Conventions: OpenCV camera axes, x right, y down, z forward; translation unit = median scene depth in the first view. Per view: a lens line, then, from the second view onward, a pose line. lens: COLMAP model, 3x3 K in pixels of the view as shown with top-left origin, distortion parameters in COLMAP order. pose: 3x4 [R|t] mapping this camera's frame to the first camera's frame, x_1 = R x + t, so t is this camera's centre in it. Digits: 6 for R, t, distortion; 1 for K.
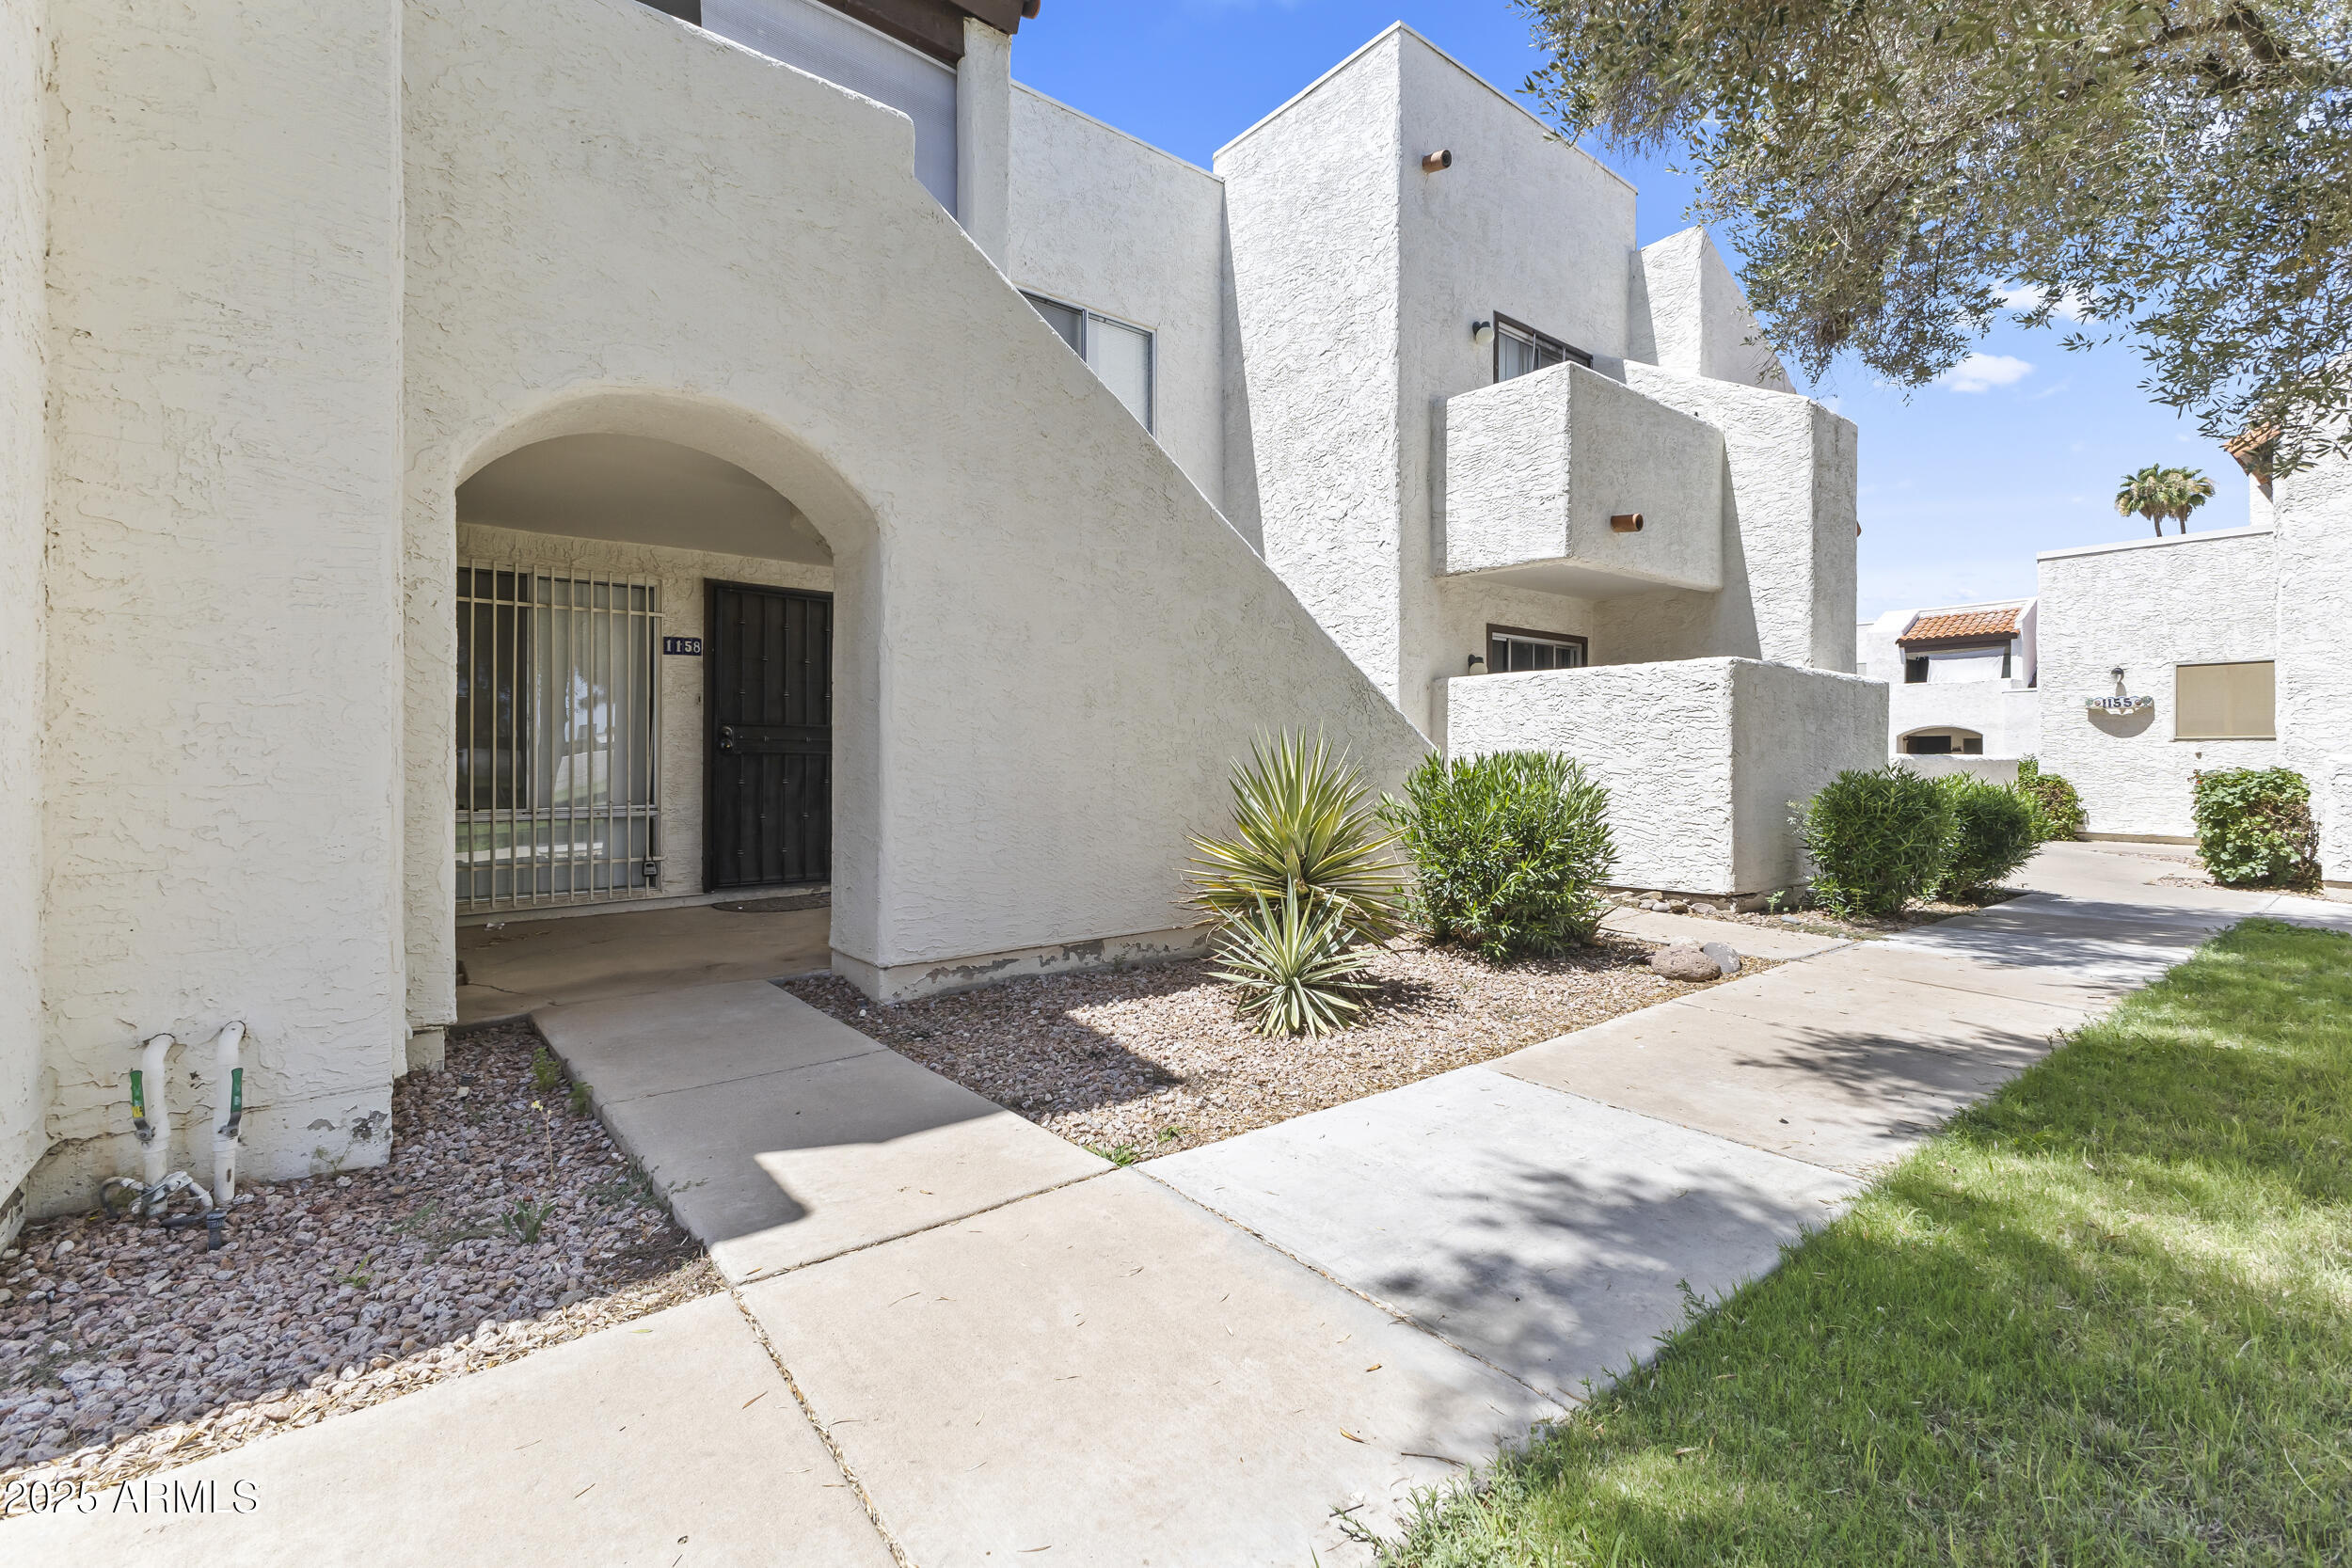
lens RADIAL K [[1015.9, 0, 1179.7], [0, 1015.9, 768.7], [0, 0, 1]] dist [0.003602, 0.000265]
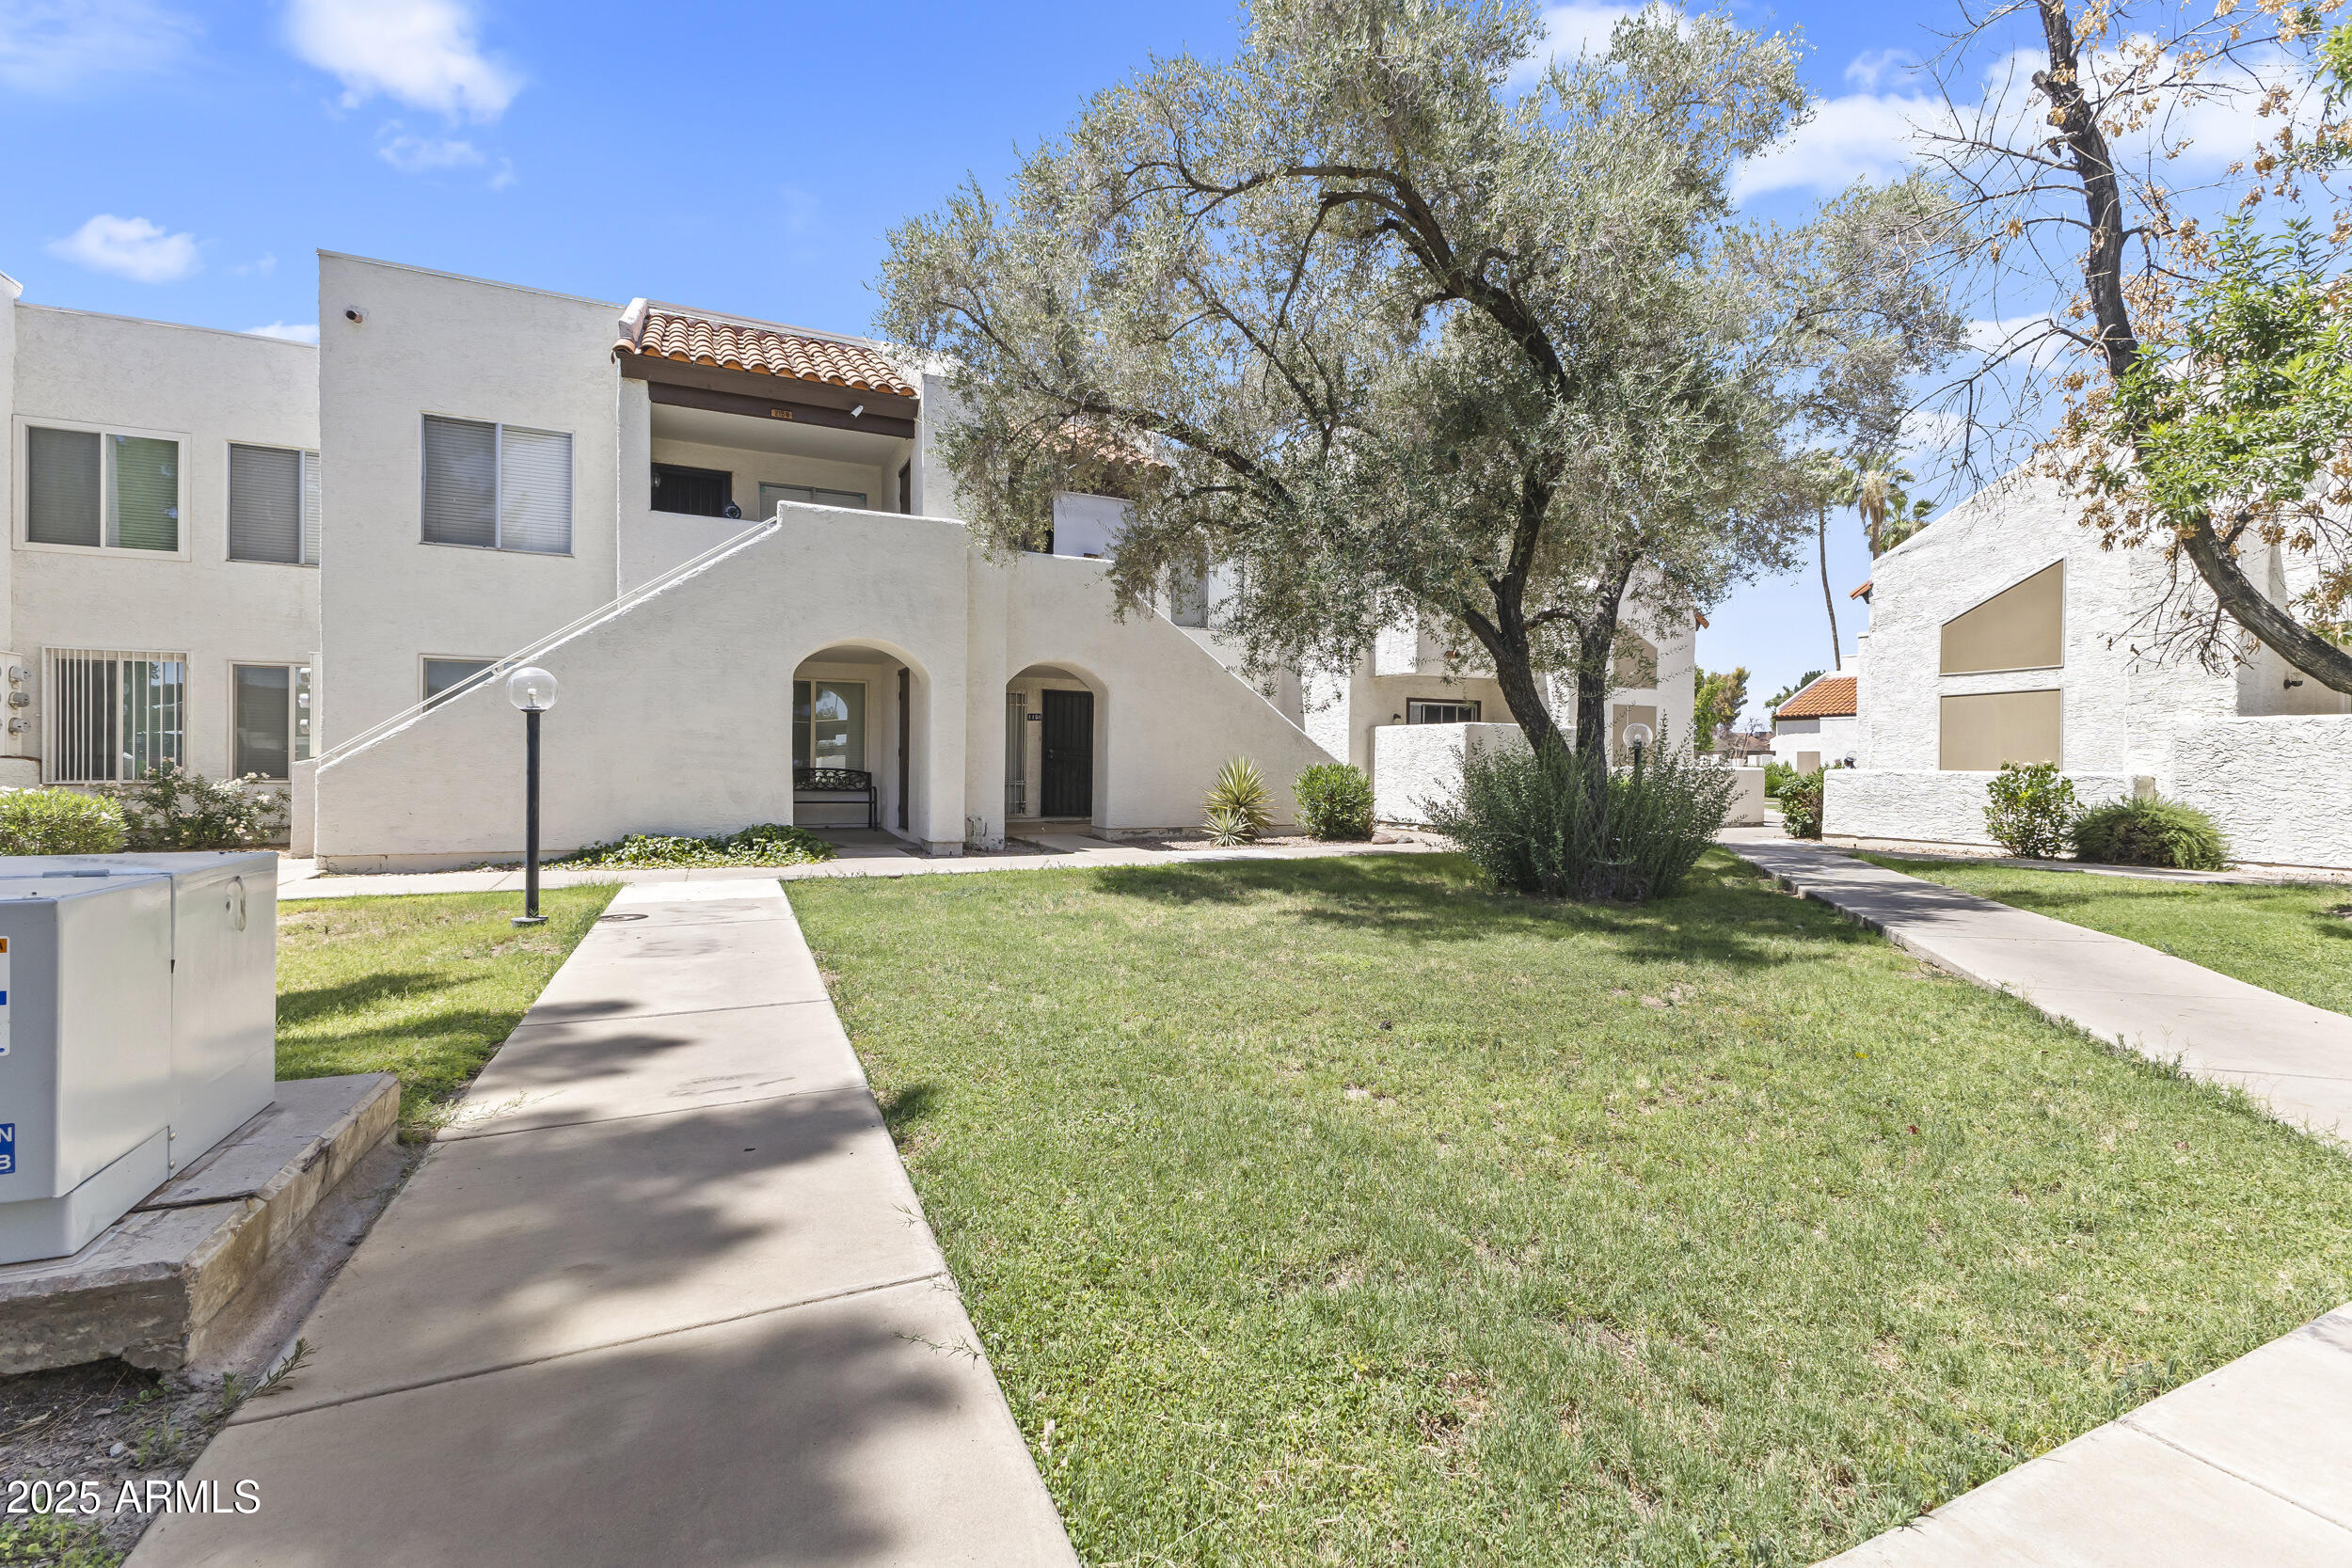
lens RADIAL K [[1015.9, 0, 1179.7], [0, 1015.9, 768.7], [0, 0, 1]] dist [0.003602, 0.000265]
pose [[0.974049, 0.010926, -0.226074, 0.422072], [-0.012604, 0.999903, -0.005981, 0.016521], [0.225986, 0.008675, 0.974092, -1.344238]]
